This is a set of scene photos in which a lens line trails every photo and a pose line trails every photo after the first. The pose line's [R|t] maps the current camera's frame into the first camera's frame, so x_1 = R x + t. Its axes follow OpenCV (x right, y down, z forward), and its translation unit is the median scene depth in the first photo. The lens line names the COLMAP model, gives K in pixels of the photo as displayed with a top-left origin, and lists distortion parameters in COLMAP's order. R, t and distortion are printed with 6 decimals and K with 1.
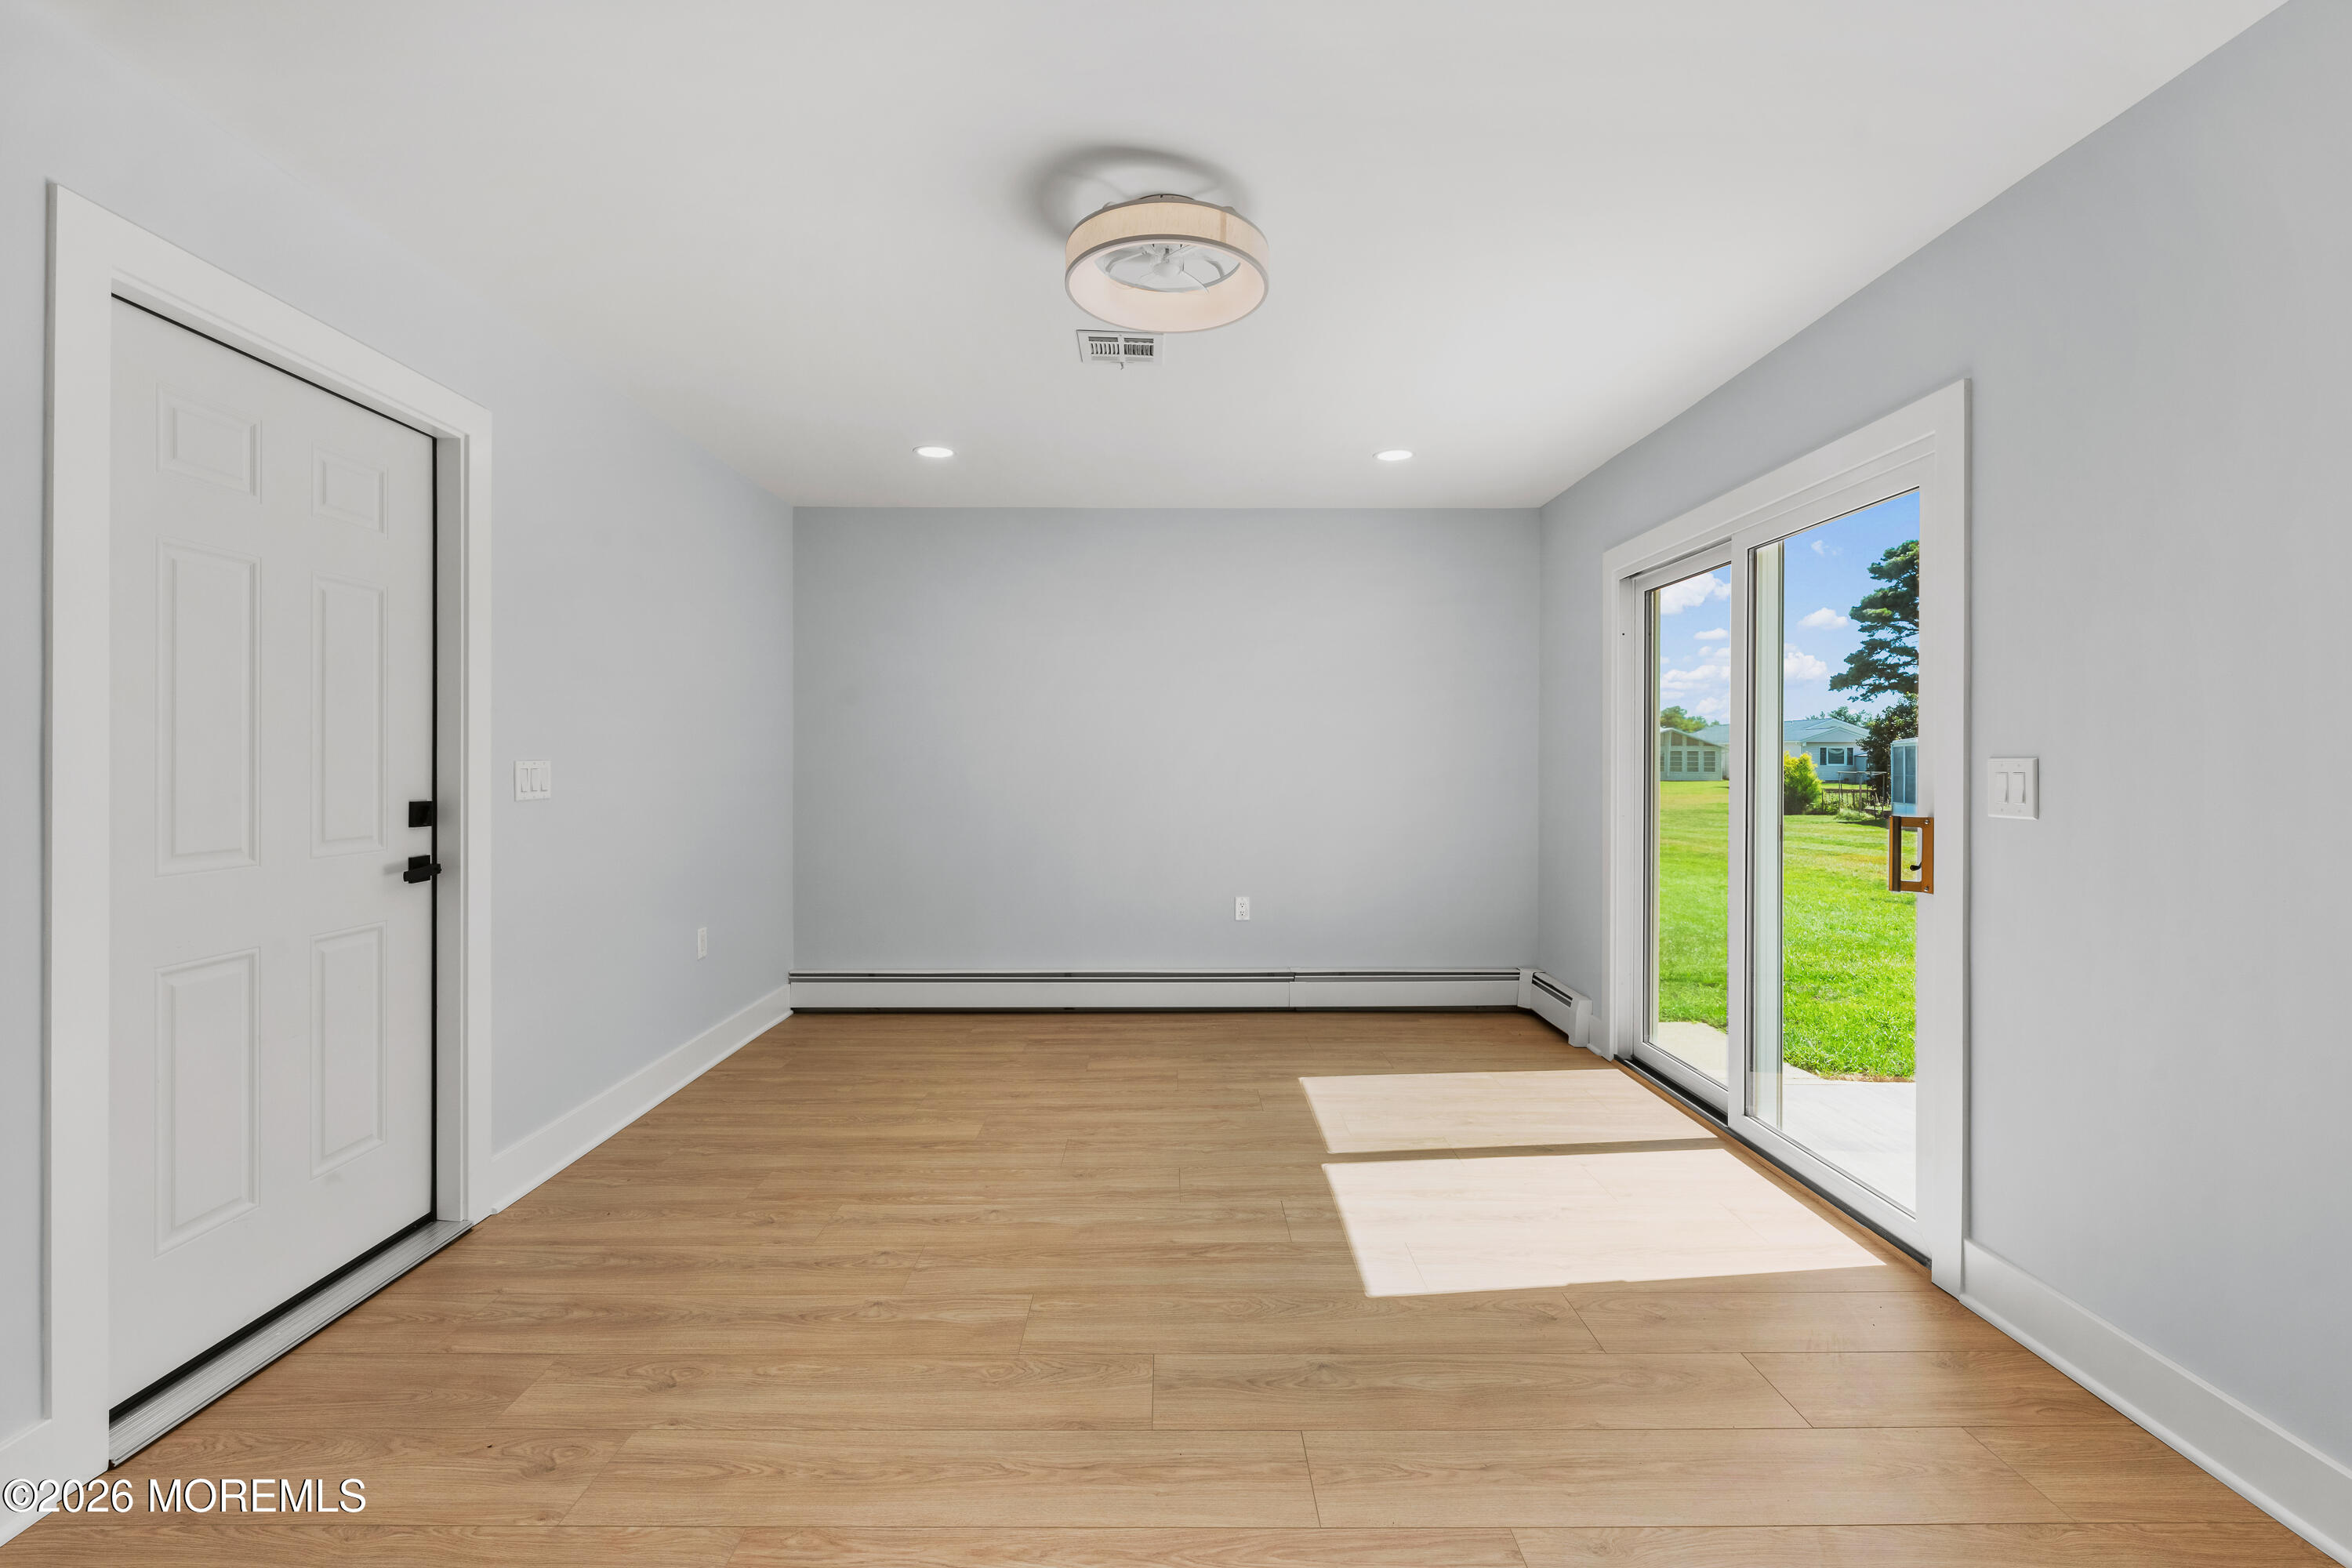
lens RADIAL K [[1010.8, 0, 1165.6], [0, 1010.8, 764.6], [0, 0, 1]] dist [-0.009533, 0.000248]
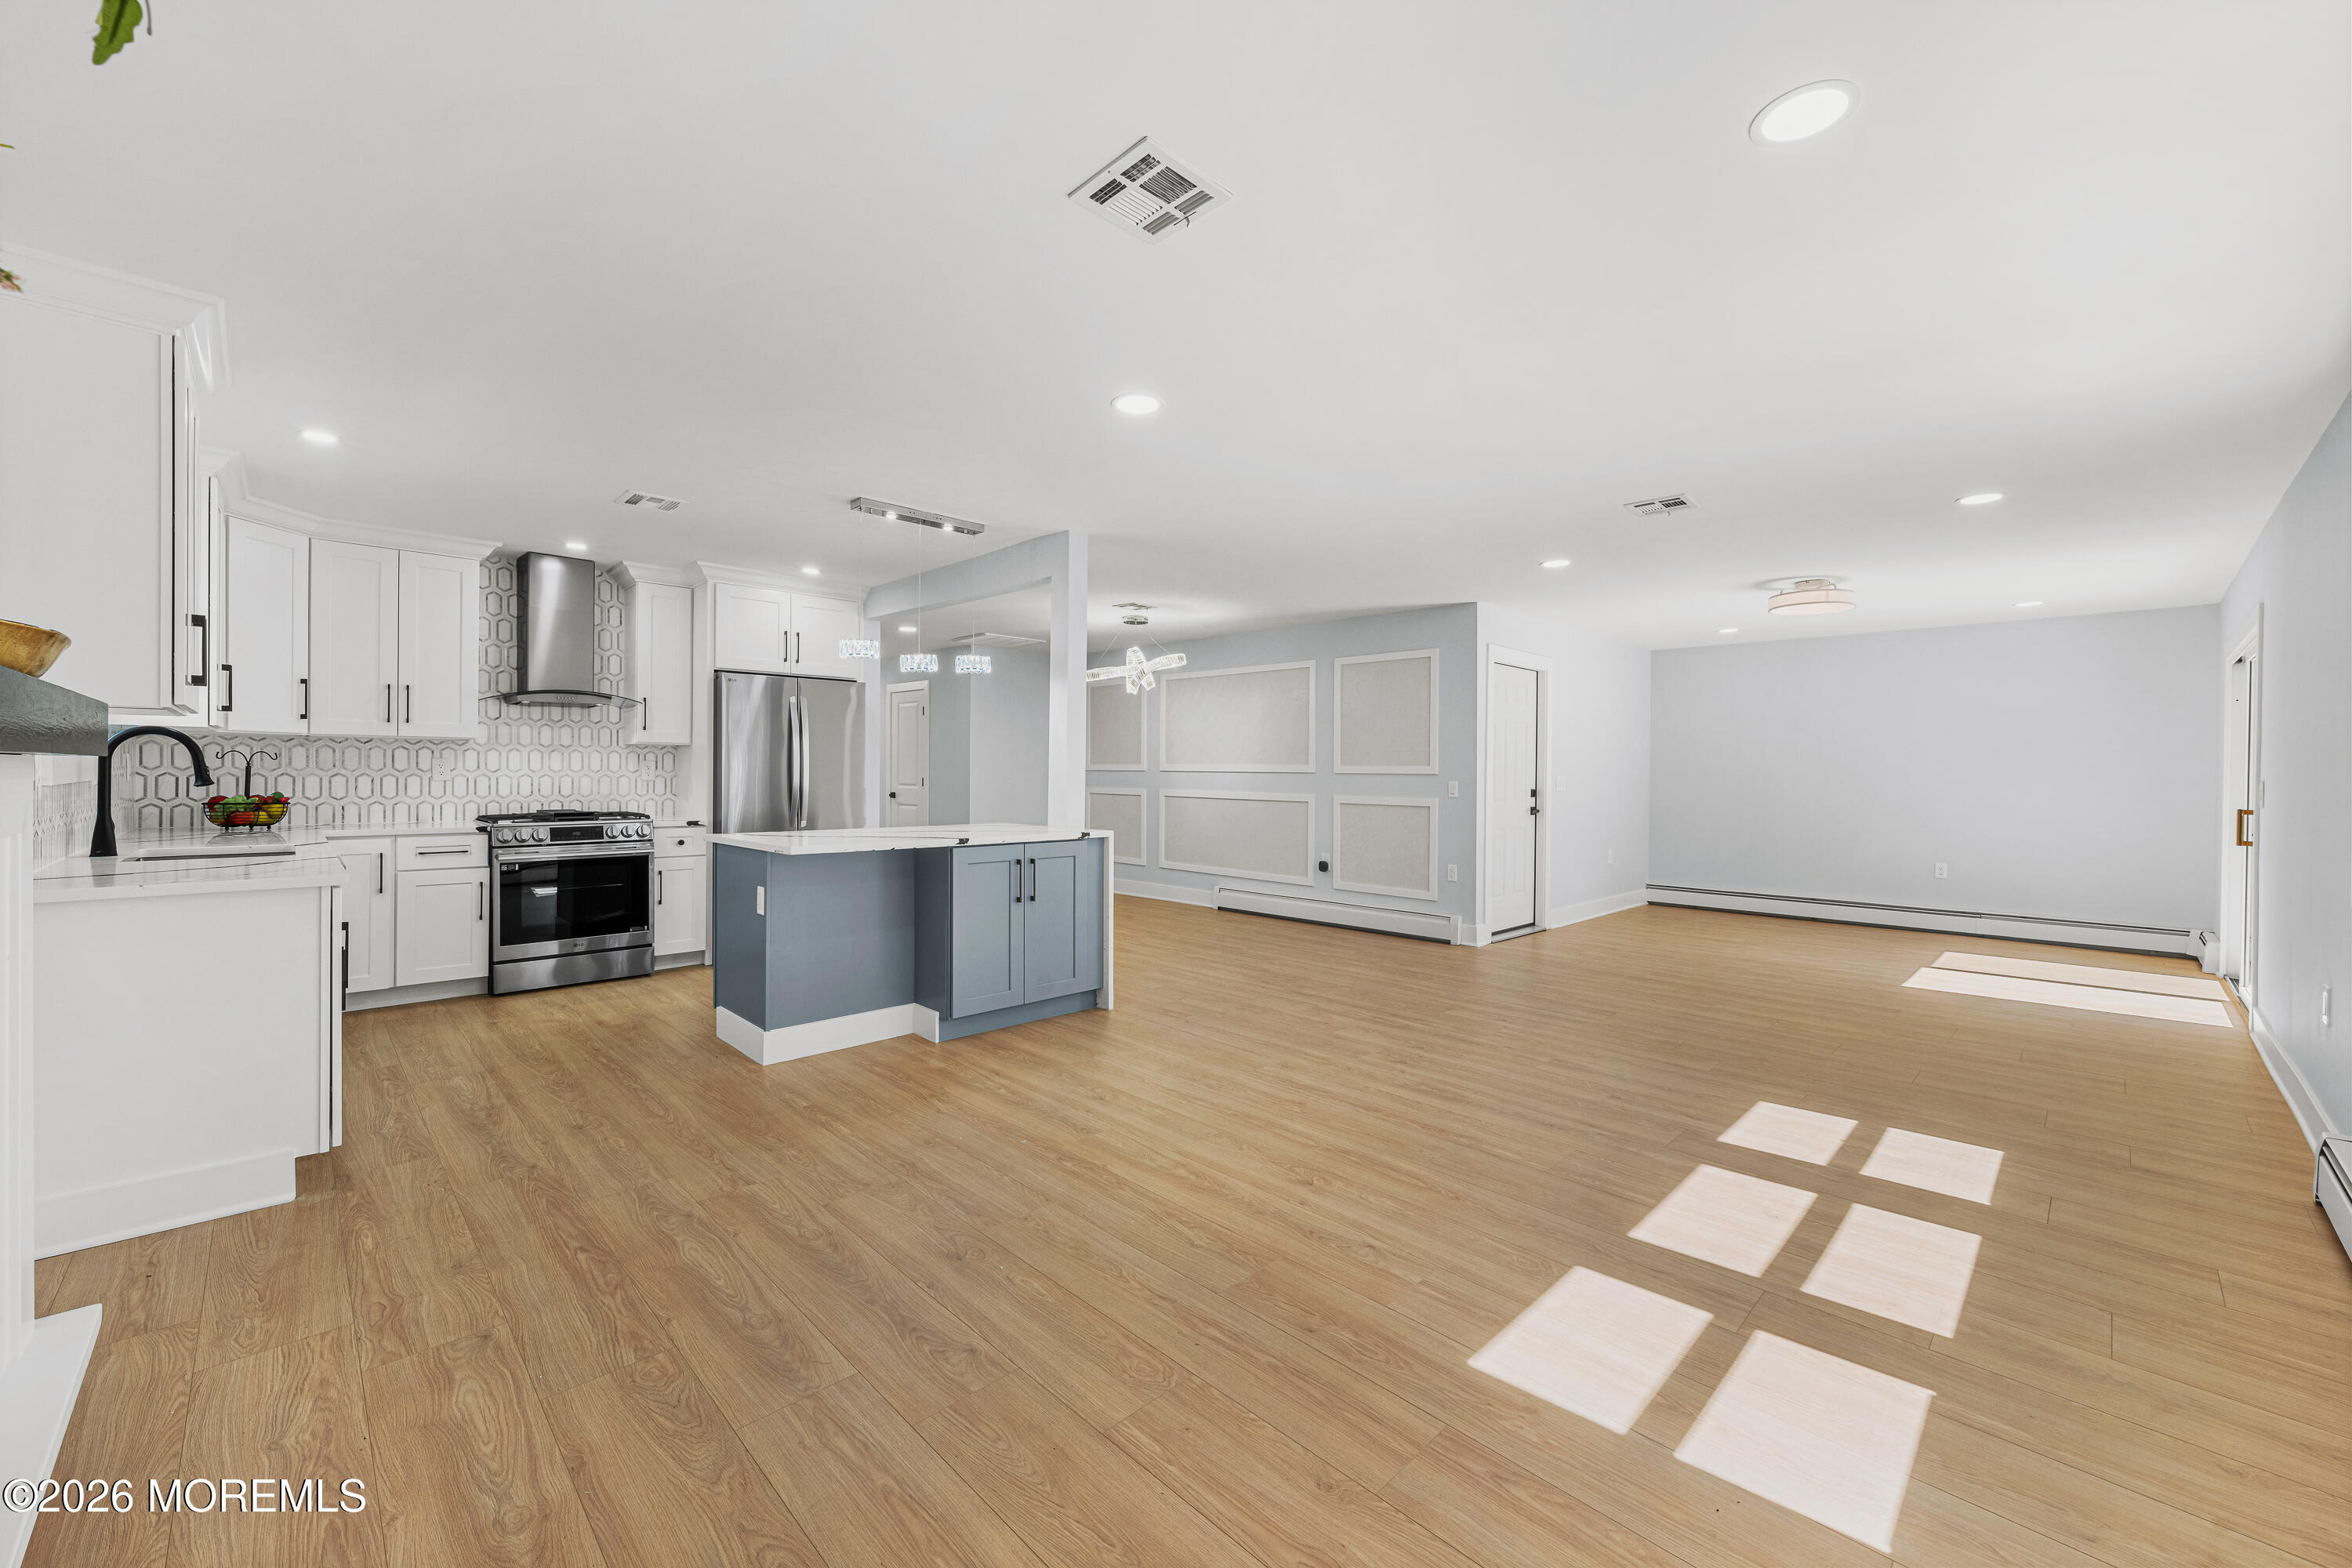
lens RADIAL K [[921.3, 0, 1173.3], [0, 921.3, 778.4], [0, 0, 1]] dist [-0.001193, -0.000171]
pose [[0.694309, 0.010139, -0.719606, 0.484248], [-0.012398, 0.999921, 0.002127, 0.009069], [0.719571, 0.007445, 0.694379, -1.587359]]
